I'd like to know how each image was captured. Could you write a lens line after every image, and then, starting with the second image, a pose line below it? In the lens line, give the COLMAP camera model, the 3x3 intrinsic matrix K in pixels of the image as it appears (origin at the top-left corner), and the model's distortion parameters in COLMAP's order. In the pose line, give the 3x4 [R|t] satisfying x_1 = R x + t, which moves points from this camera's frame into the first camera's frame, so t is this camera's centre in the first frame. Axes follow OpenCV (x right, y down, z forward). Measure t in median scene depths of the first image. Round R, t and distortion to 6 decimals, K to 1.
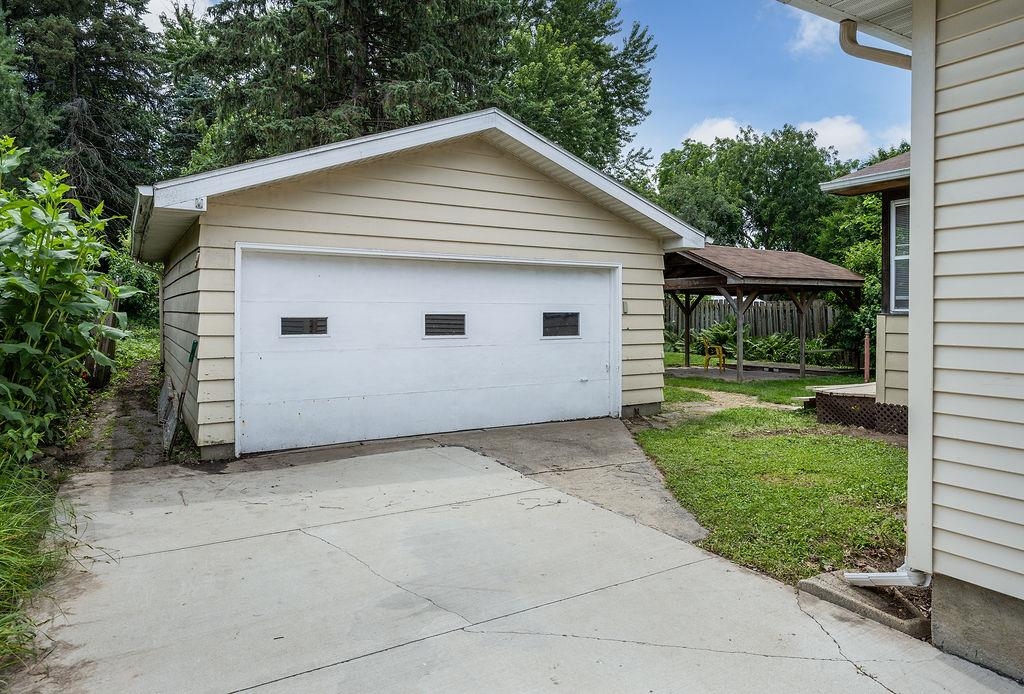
lens RADIAL K [[653.1, 0, 516.6], [0, 653.1, 310.0], [0, 0, 1]] dist [-0.005183, -0.000744]
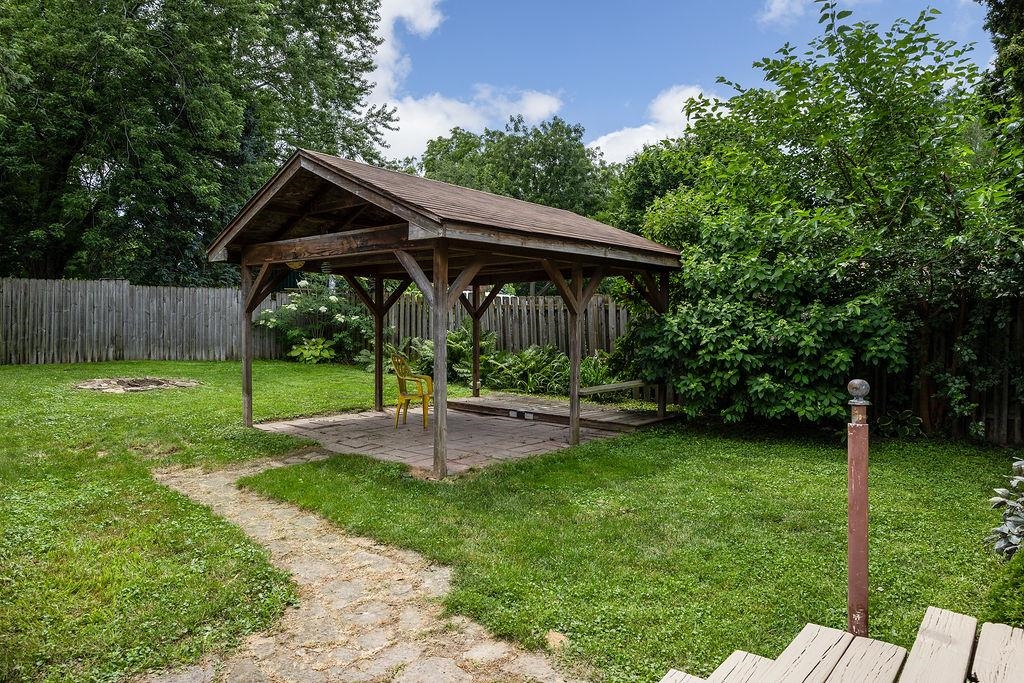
lens RADIAL K [[655.4, 0, 512.0], [0, 655.4, 341.5], [0, 0, 1]] dist [-0.001026, -0.000396]
pose [[0.946036, -0.003926, 0.324037, 0.079276], [-0.010697, 0.999003, 0.043335, 0.001431], [-0.323884, -0.044463, 0.945051, 0.186922]]
